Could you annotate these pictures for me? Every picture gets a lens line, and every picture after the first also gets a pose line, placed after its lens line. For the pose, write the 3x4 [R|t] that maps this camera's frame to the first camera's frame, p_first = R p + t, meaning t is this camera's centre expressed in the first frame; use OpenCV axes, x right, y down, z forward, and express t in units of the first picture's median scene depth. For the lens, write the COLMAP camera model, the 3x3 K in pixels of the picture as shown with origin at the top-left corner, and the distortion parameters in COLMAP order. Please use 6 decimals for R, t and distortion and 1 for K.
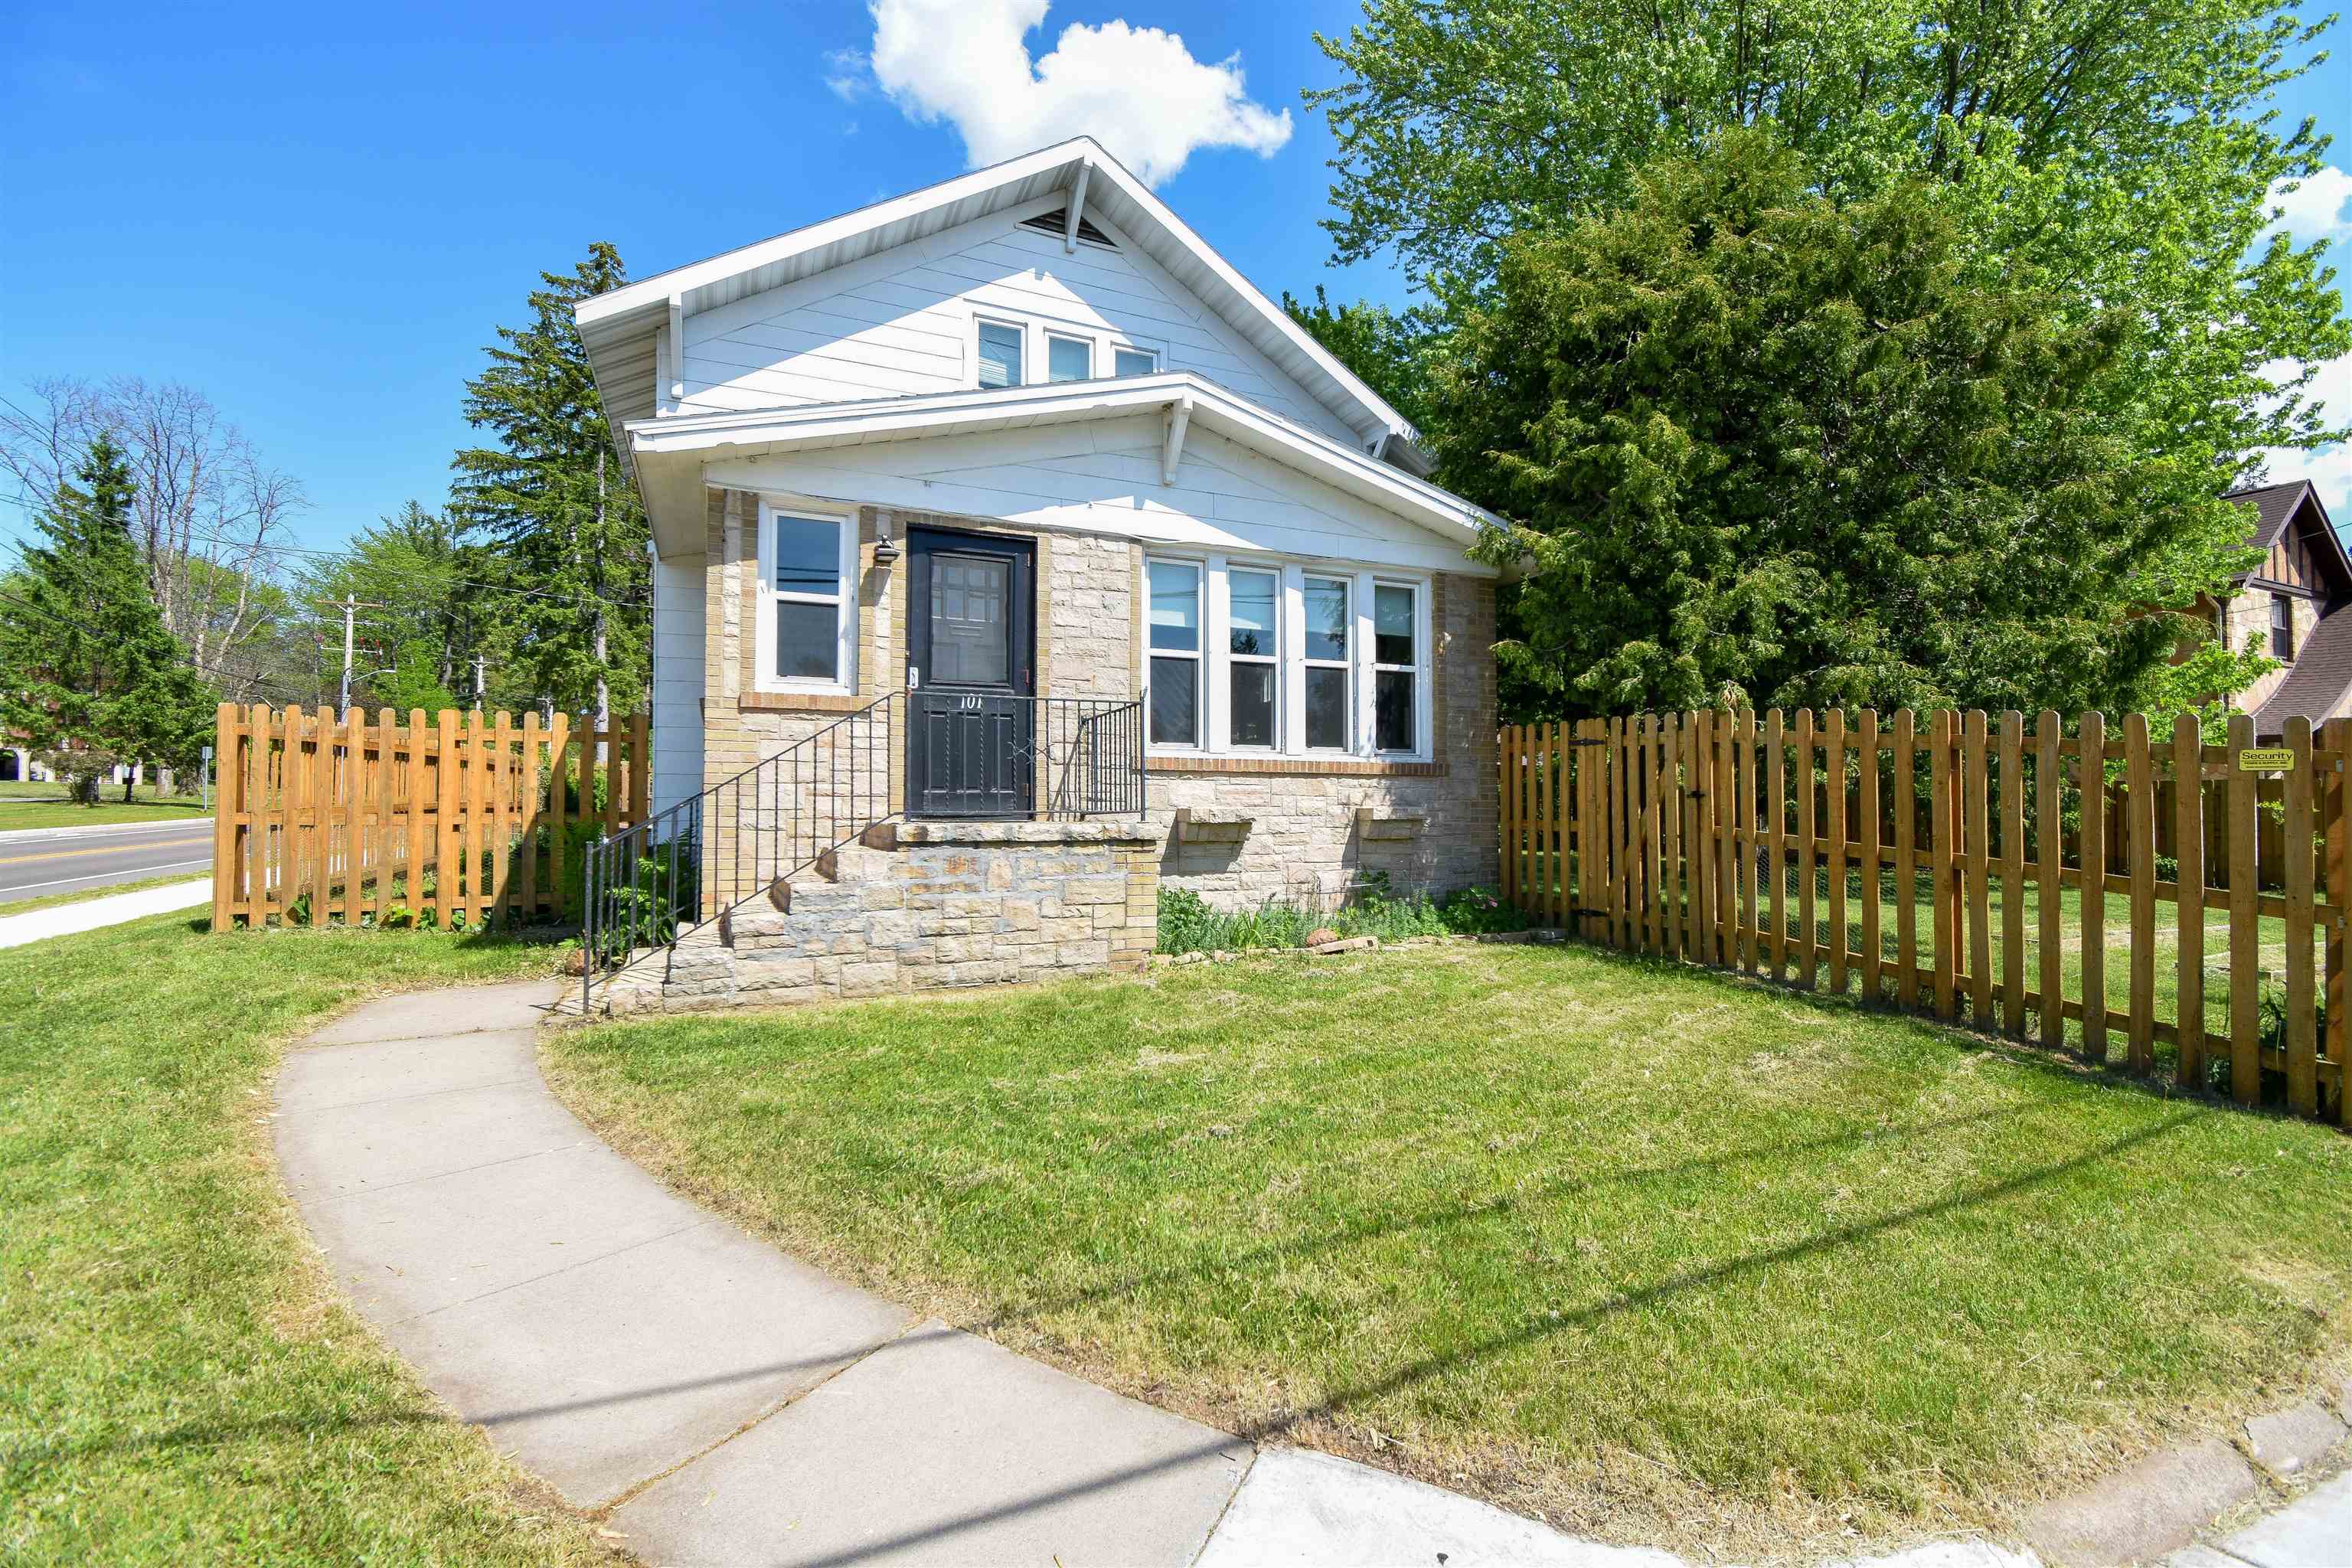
lens RADIAL K [[1007.8, 0, 1169.3], [0, 1007.8, 775.8], [0, 0, 1]] dist [-0.030466, -0.000507]
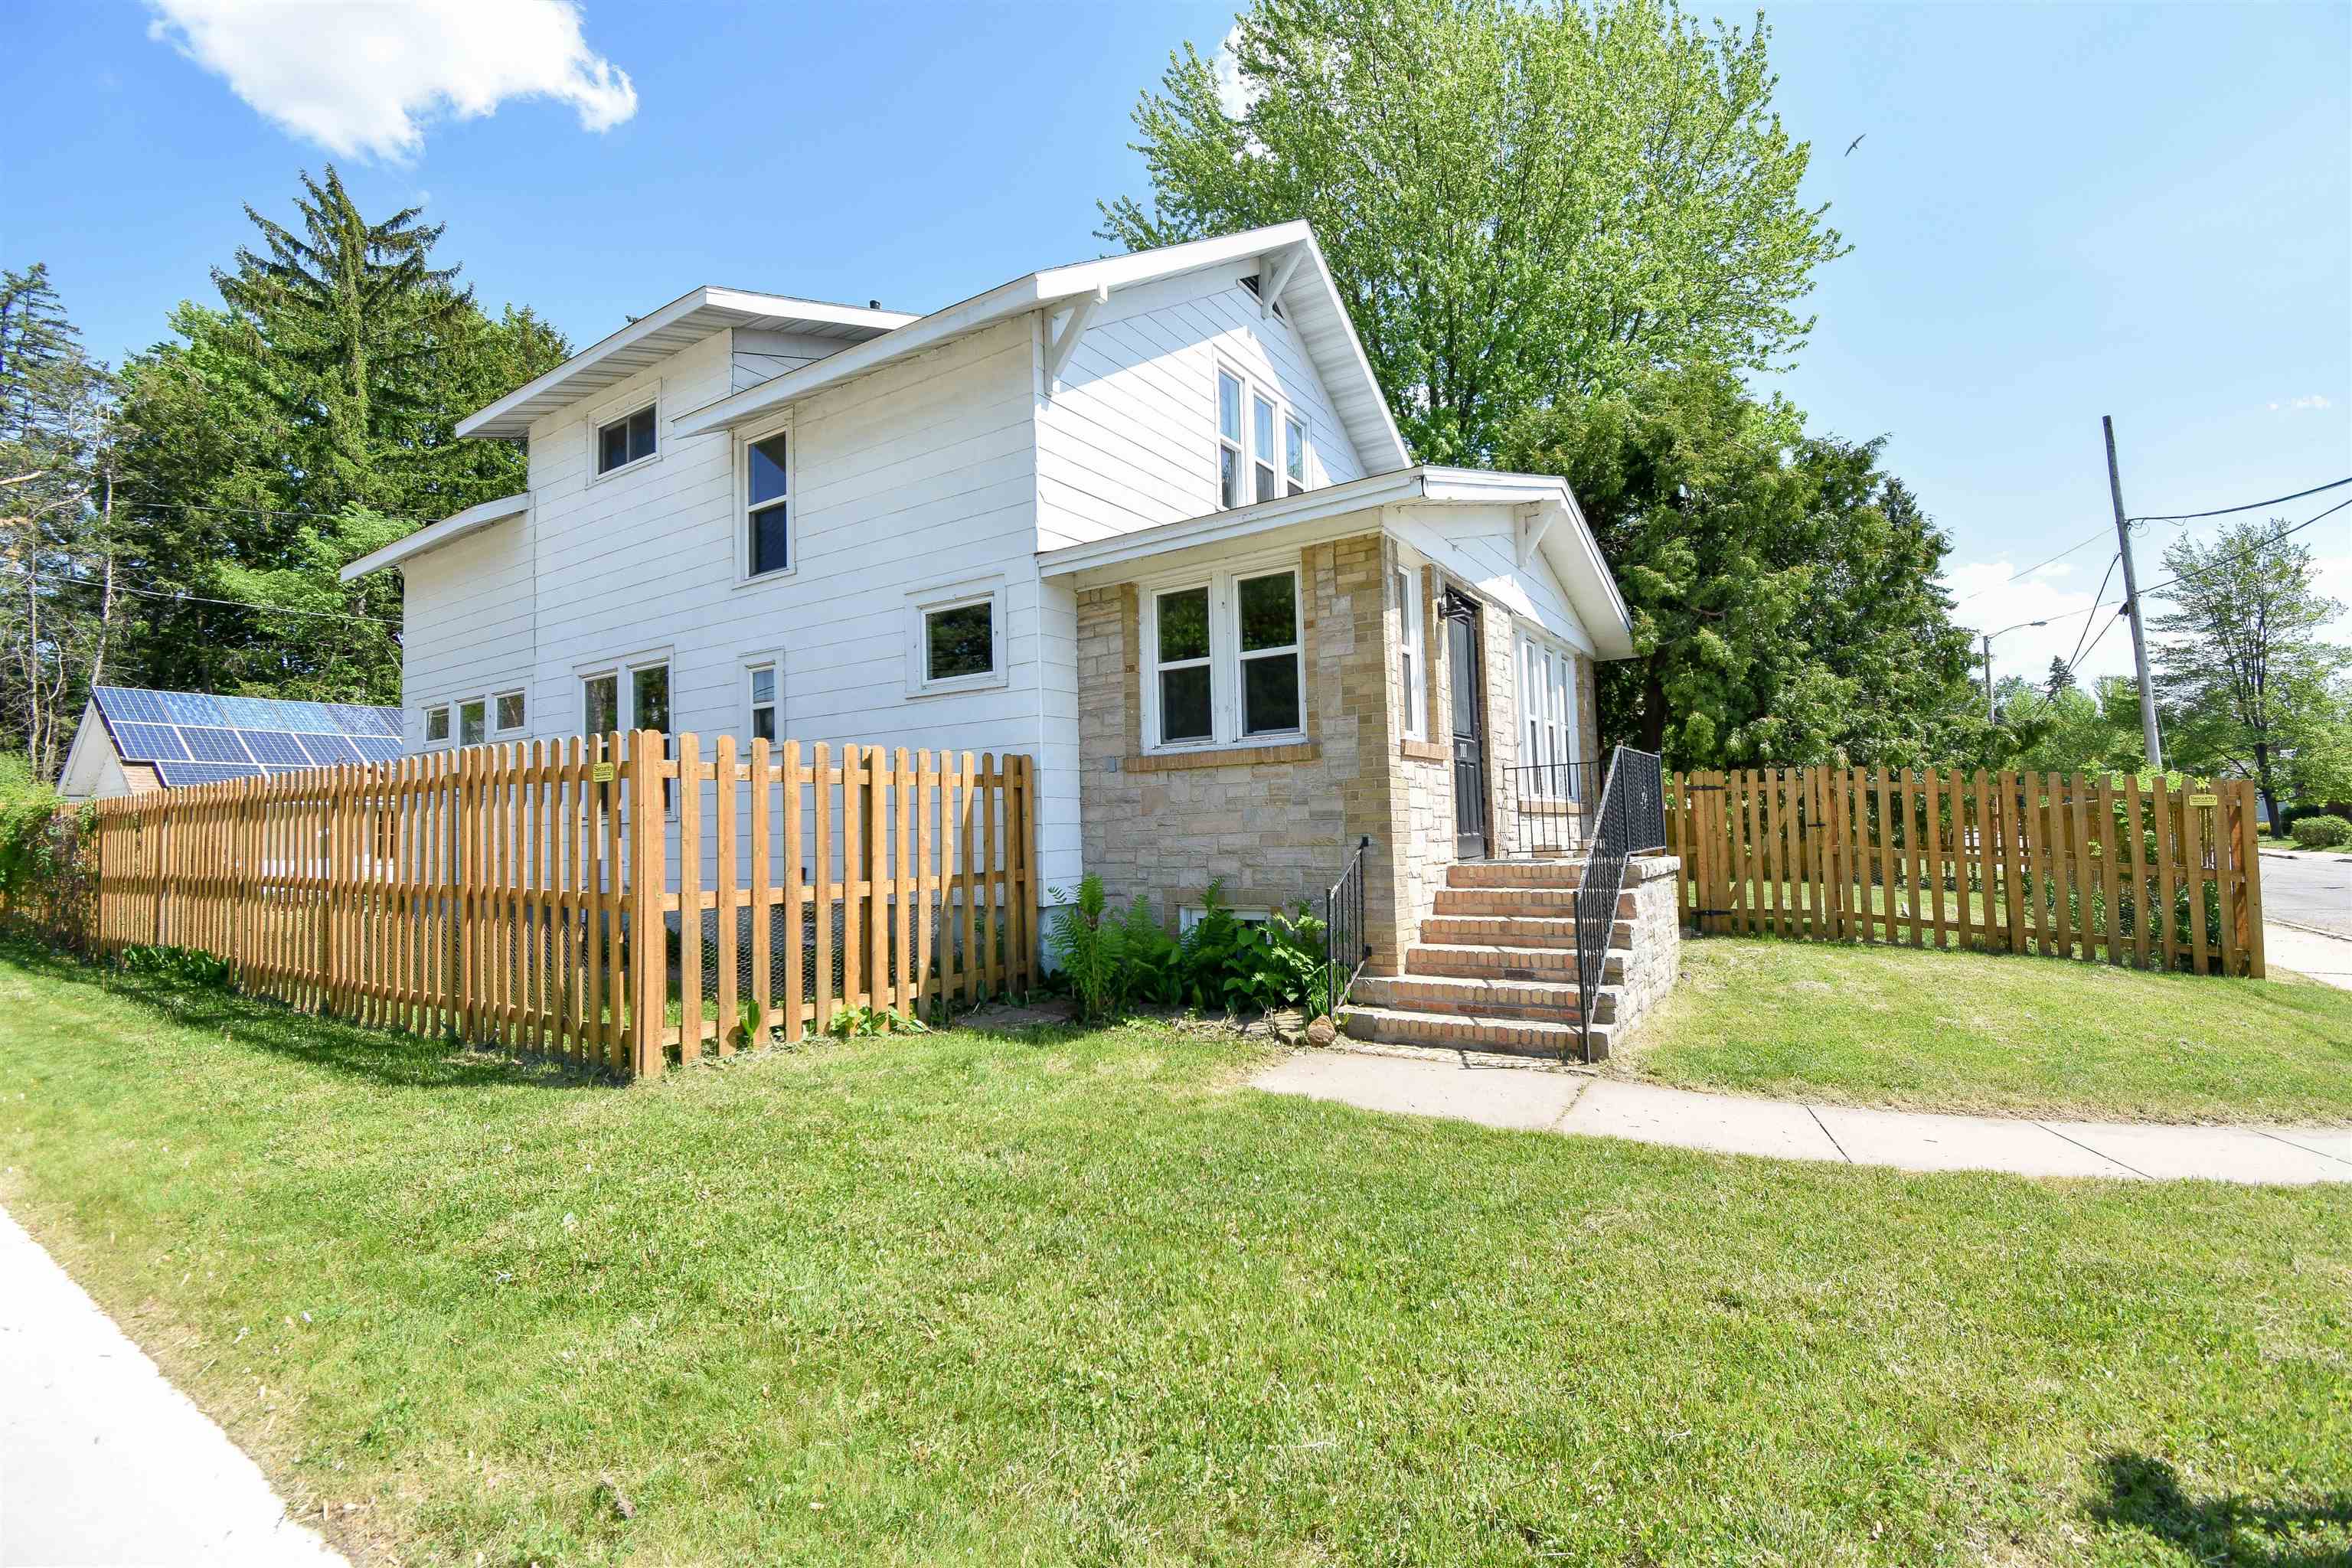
lens RADIAL K [[1007.8, 0, 1169.3], [0, 1007.8, 775.8], [0, 0, 1]] dist [-0.030466, -0.000507]
pose [[0.849173, 0.008473, 0.528047, -0.943614], [0.011138, 0.999362, -0.033947, -0.012280], [-0.527997, 0.034708, 0.848536, 0.229222]]
